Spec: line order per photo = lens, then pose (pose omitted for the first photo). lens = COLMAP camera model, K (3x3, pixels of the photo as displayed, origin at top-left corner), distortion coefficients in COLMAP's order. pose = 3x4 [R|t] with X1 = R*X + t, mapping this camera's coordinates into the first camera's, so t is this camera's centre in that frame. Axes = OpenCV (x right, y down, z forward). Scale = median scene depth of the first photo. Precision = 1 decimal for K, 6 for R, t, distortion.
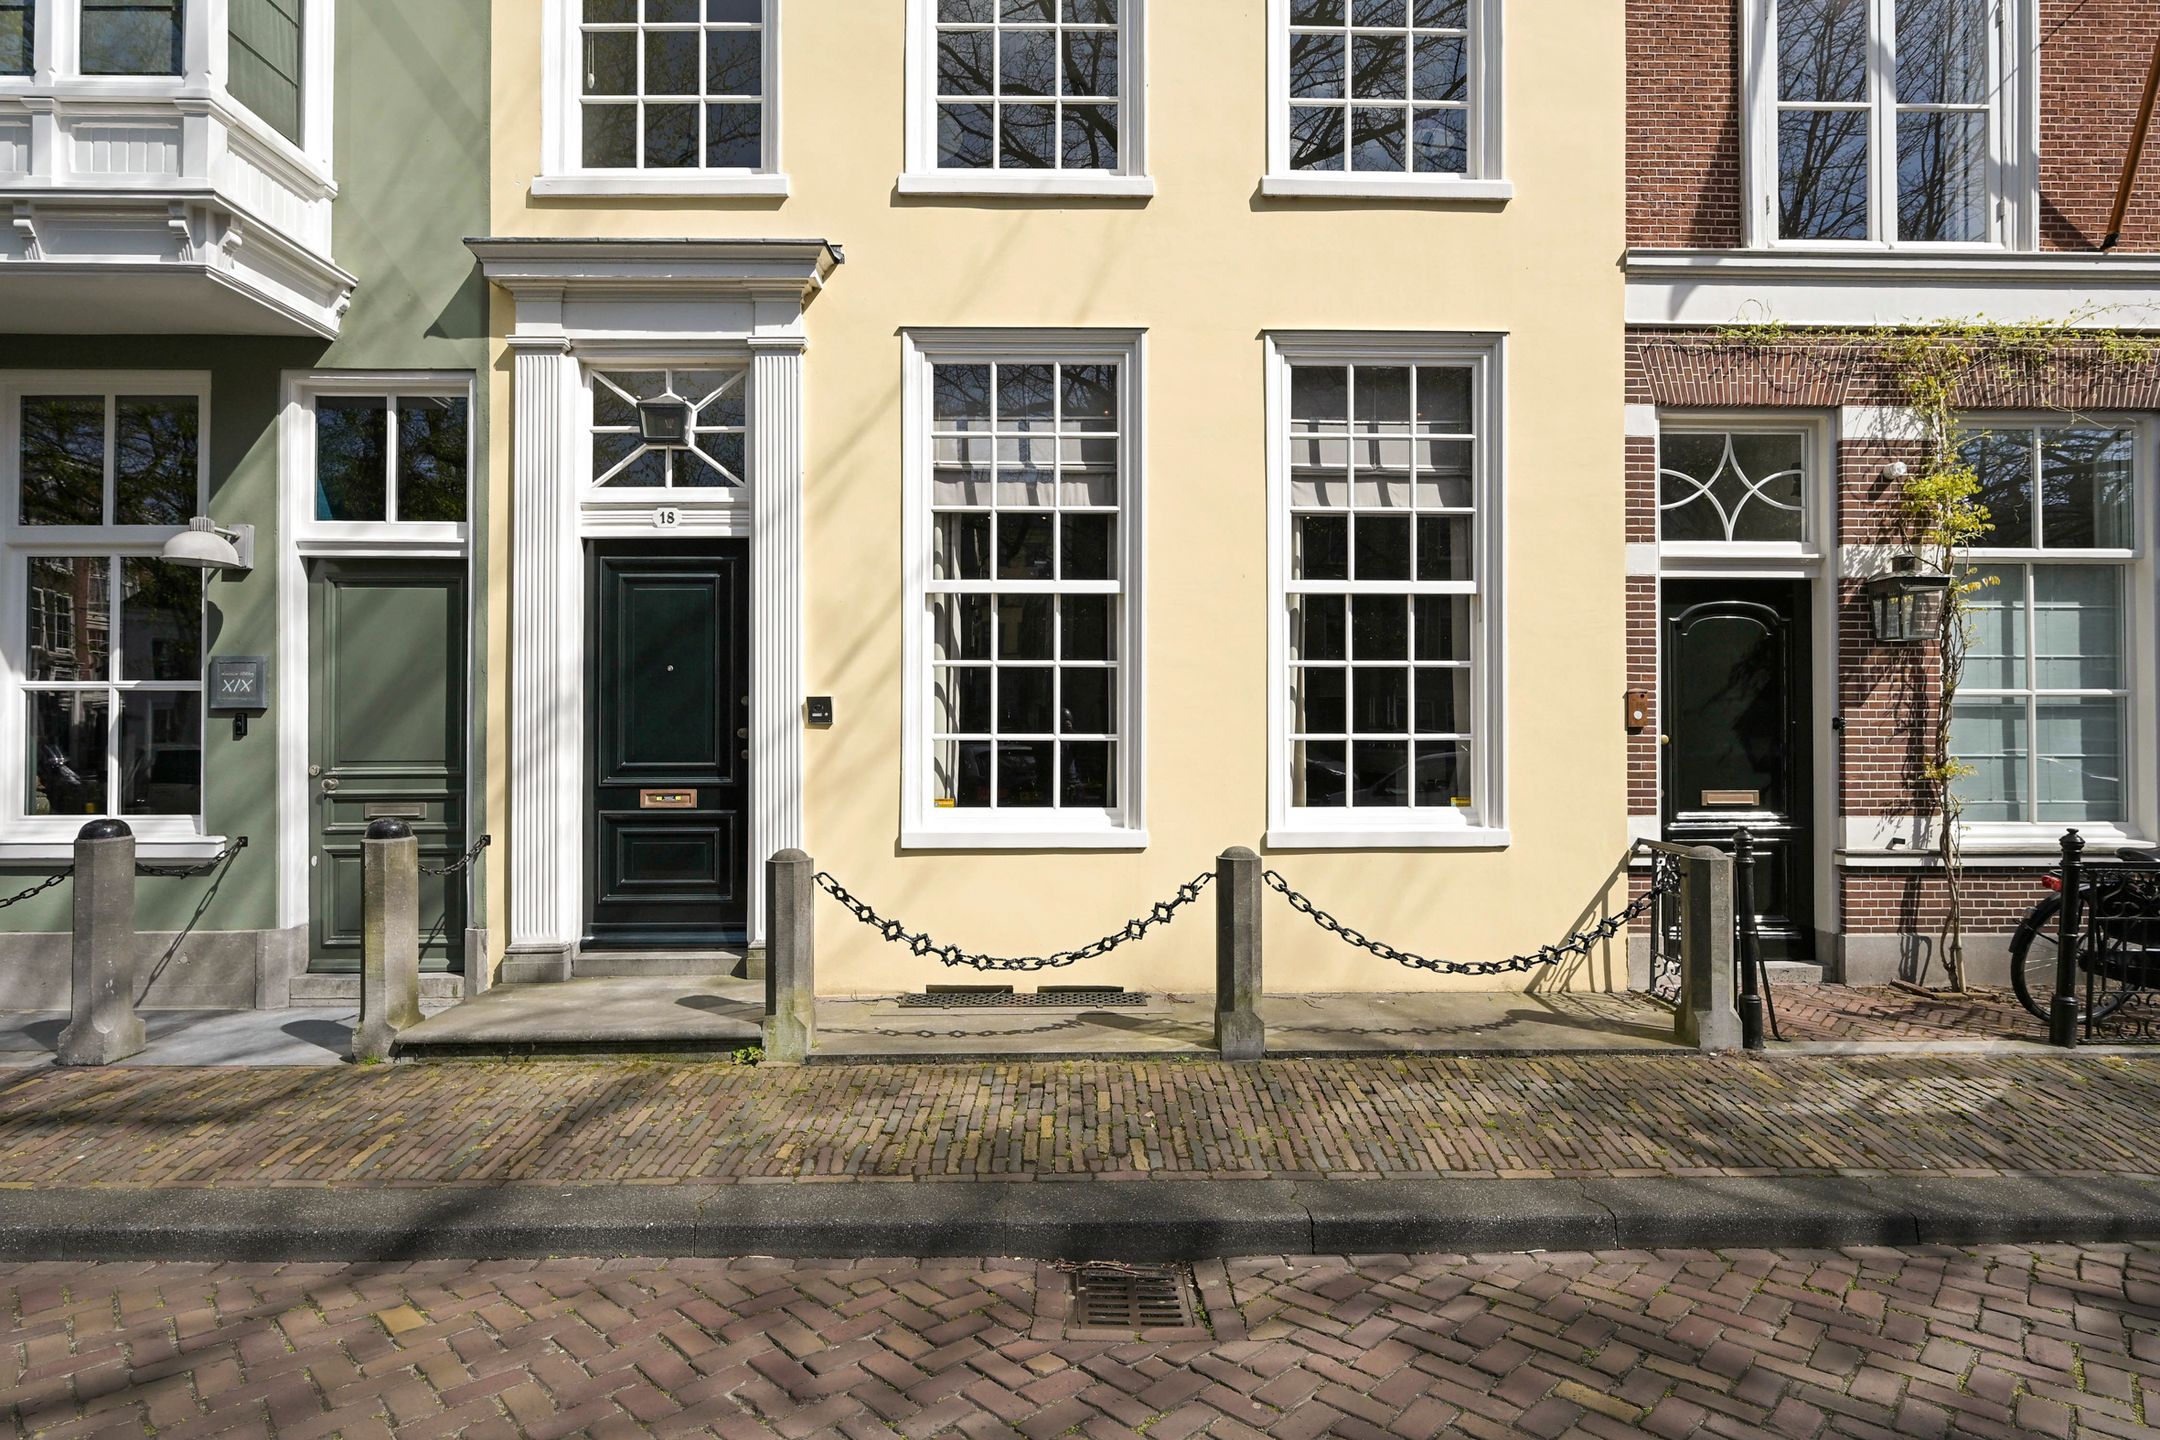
lens RADIAL K [[1122.3, 0, 1080.0], [0, 1122.3, 720.0], [0, 0, 1]] dist [-0.001988, 0.001115]
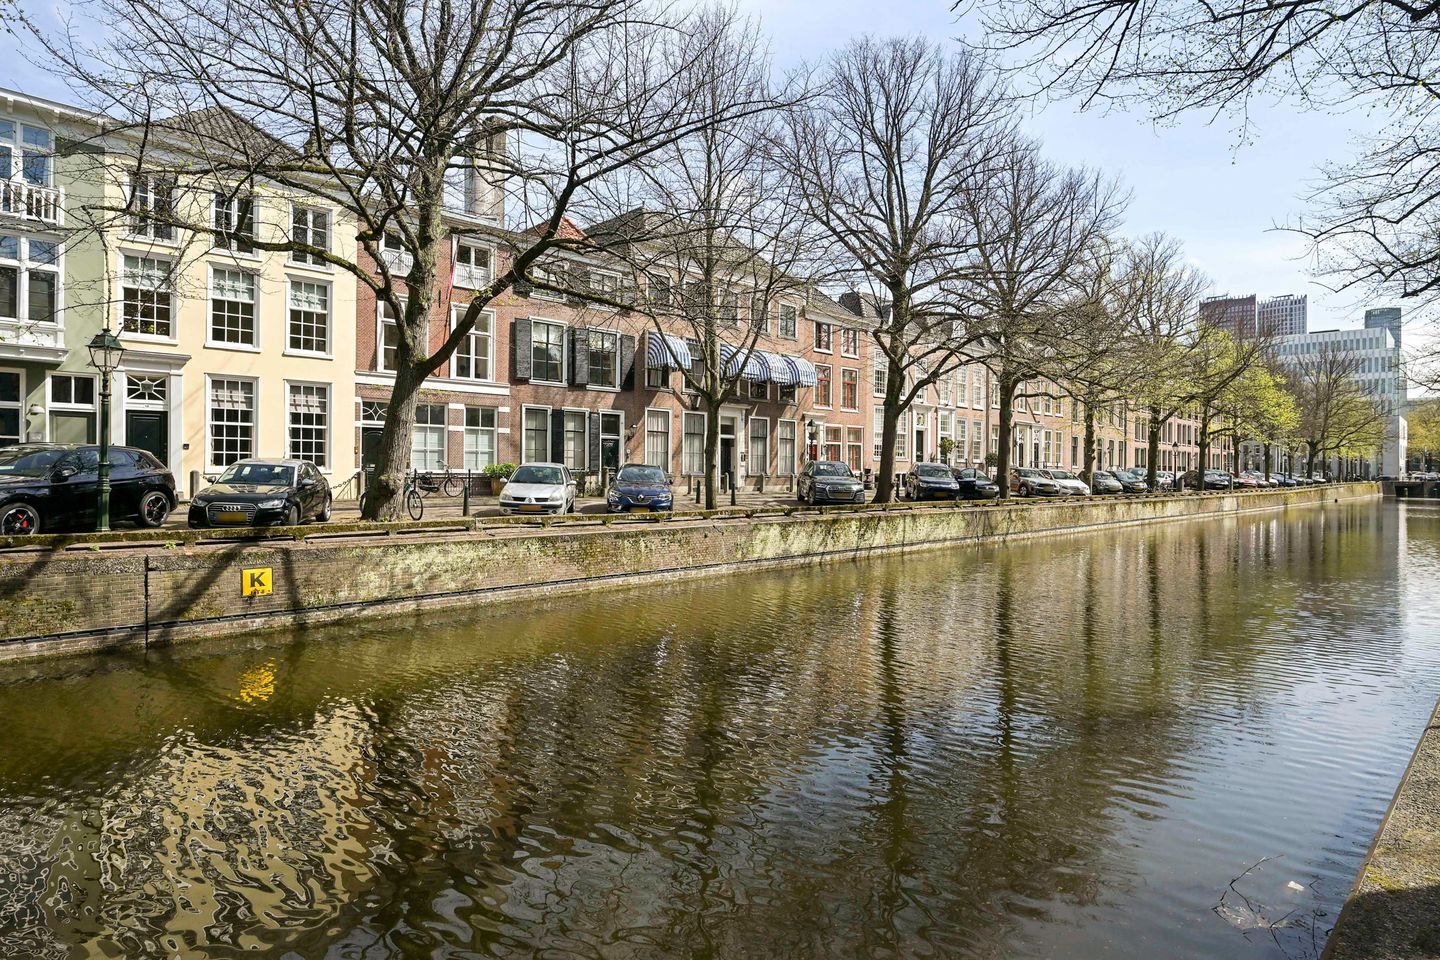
lens RADIAL K [[748.2, 0, 720.0], [0, 748.2, 480.0], [0, 0, 1]] dist [-0.001988, 0.001115]
pose [[0.734729, -0.004114, 0.678348, -0.741757], [-0.019989, 0.999416, 0.027711, 0.001568], [-0.678066, -0.033919, 0.734218, -3.097316]]
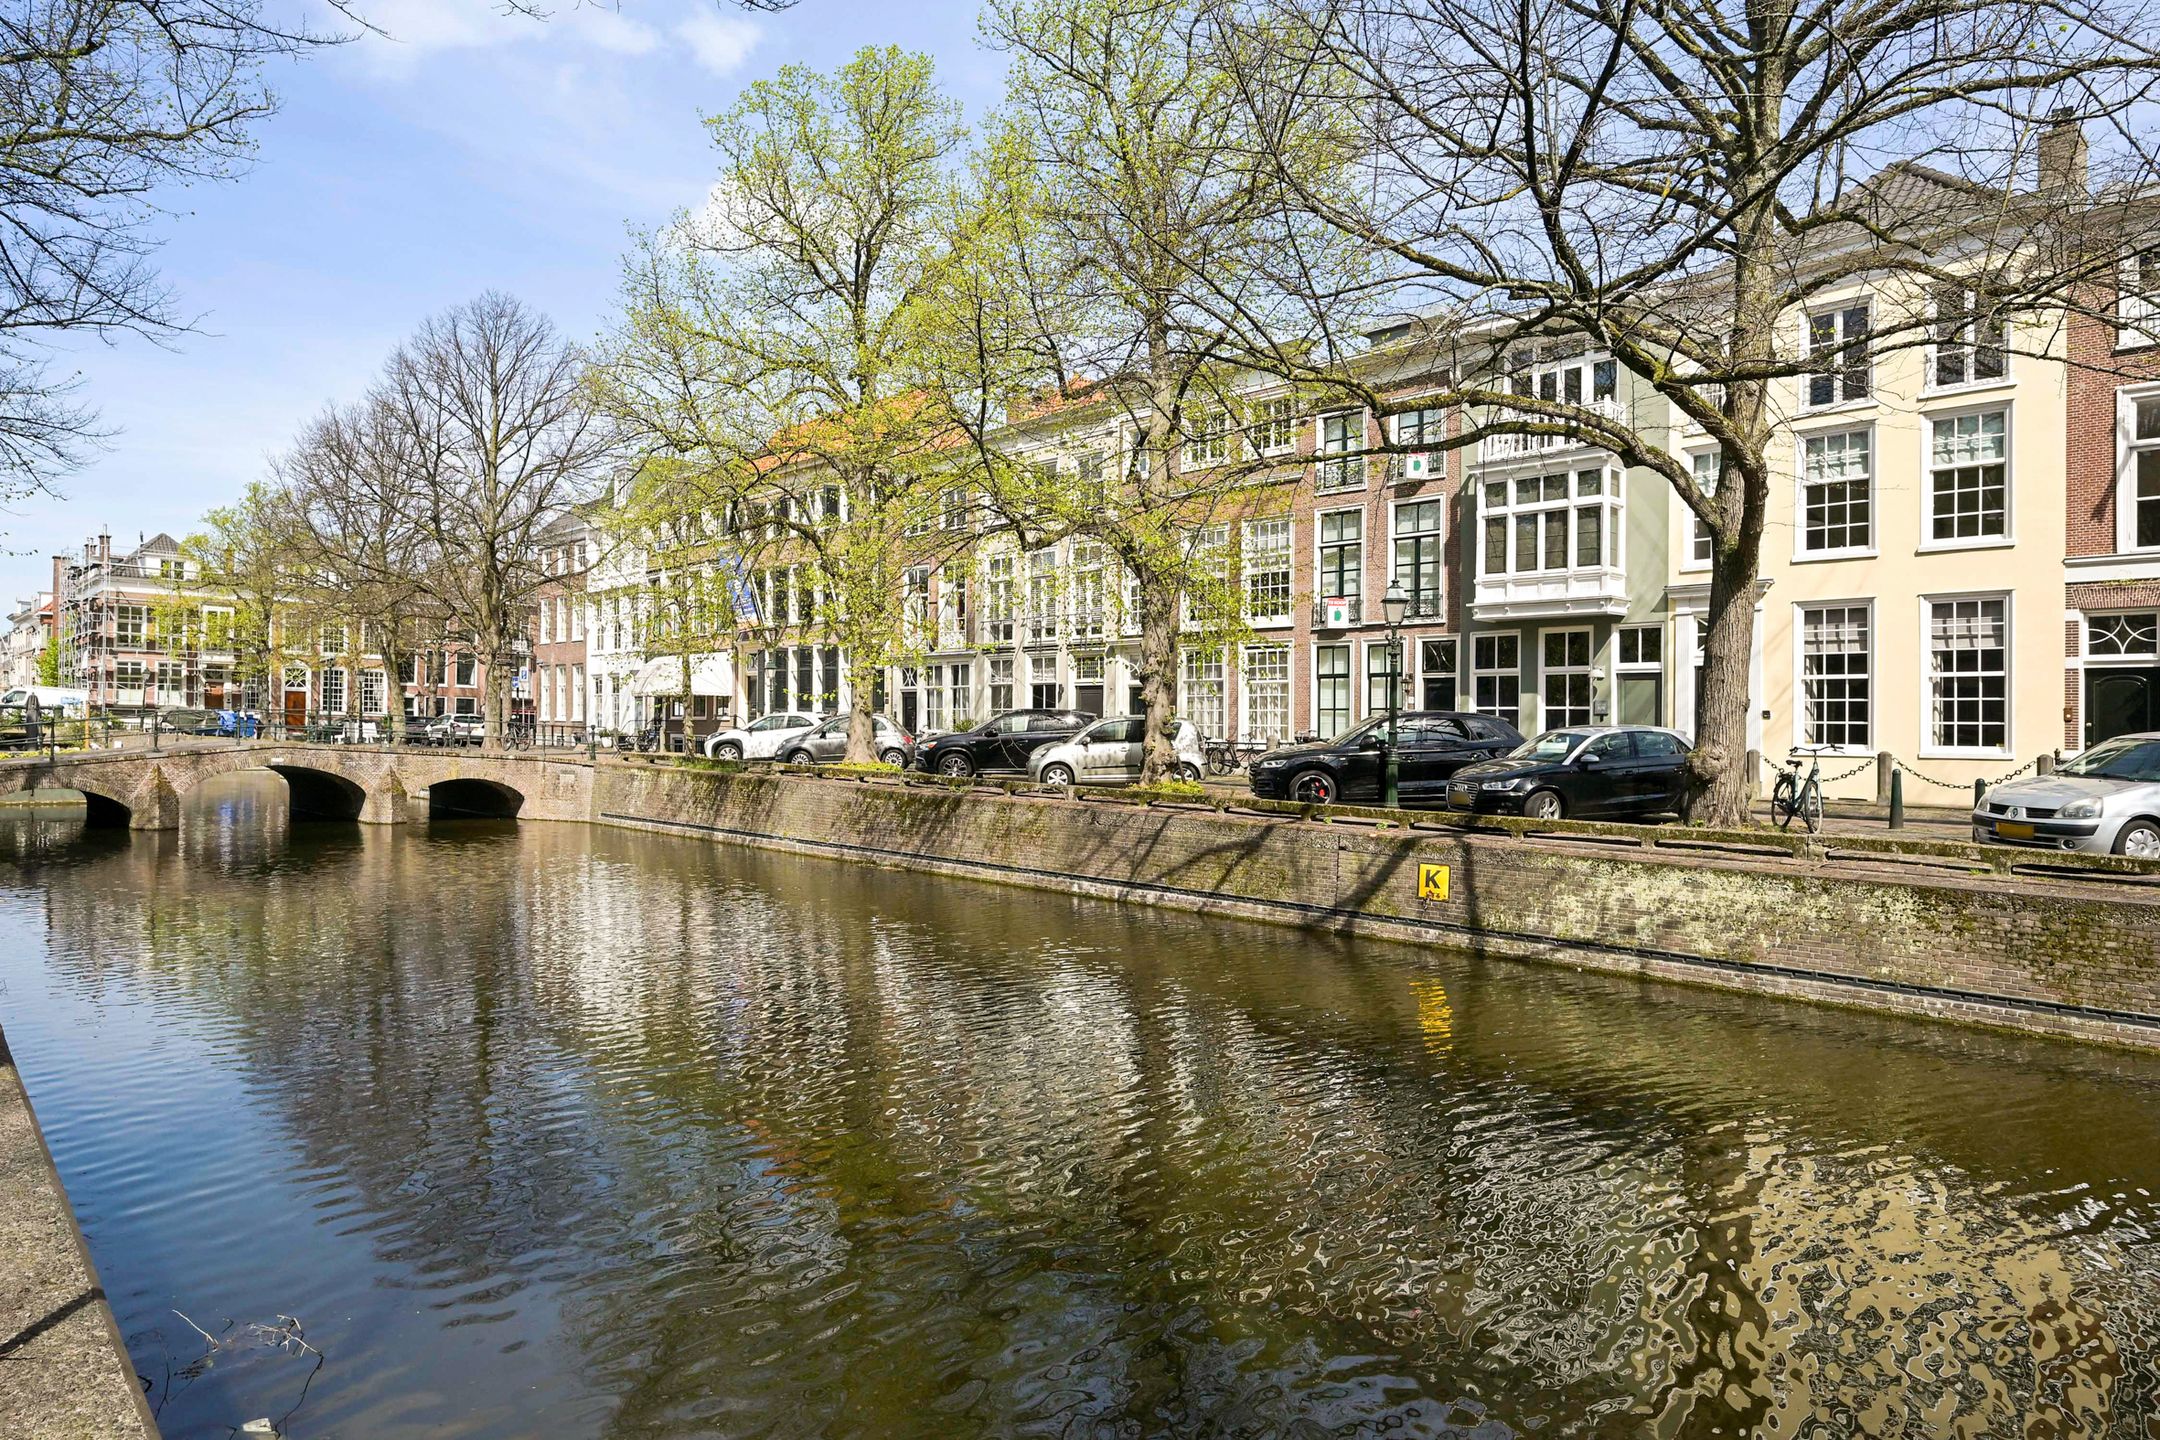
lens RADIAL K [[1279.3, 0, 1080.0], [0, 1279.3, 720.0], [0, 0, 1]] dist [-0.001618, 0.000779]
pose [[0.694840, 0.002757, -0.719159, 1.100596], [-0.006590, 0.999975, -0.002533, 0.030985], [0.719134, 0.006500, 0.694841, -3.165643]]
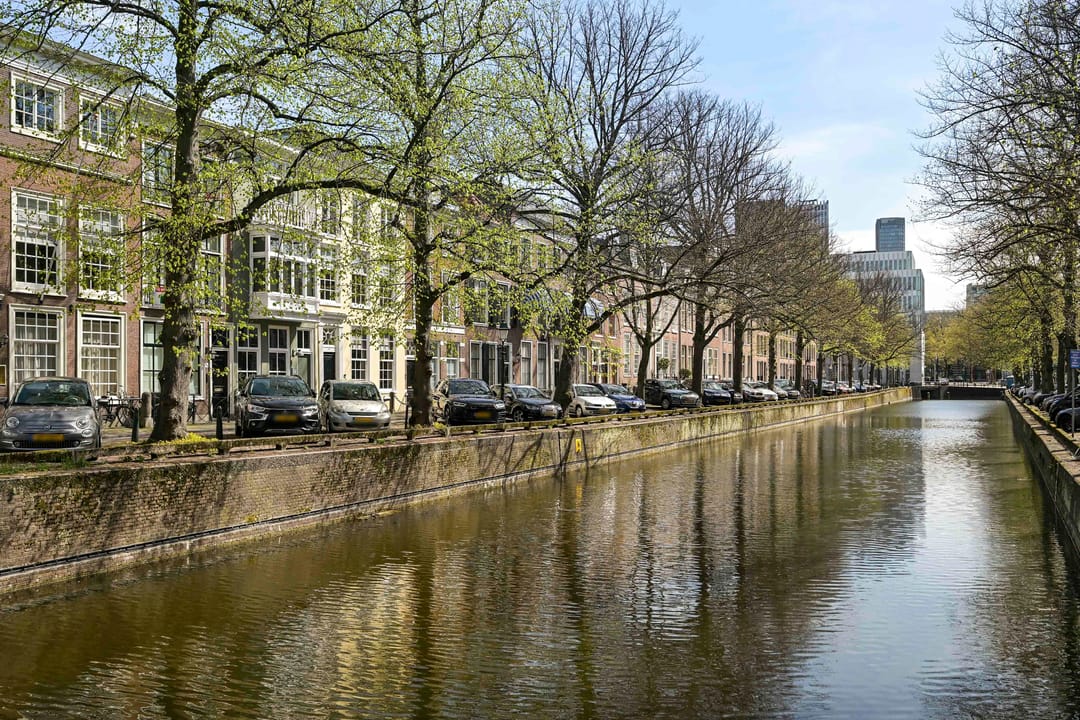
lens RADIAL K [[1166.1, 0, 540.0], [0, 1166.1, 360.0], [0, 0, 1]] dist [-0.005206, -0.003416]
pose [[0.361455, 0.014827, 0.932272, -6.769519], [-0.006036, 0.999890, -0.013562, -0.017065], [-0.932370, -0.000725, 0.361505, -2.954824]]
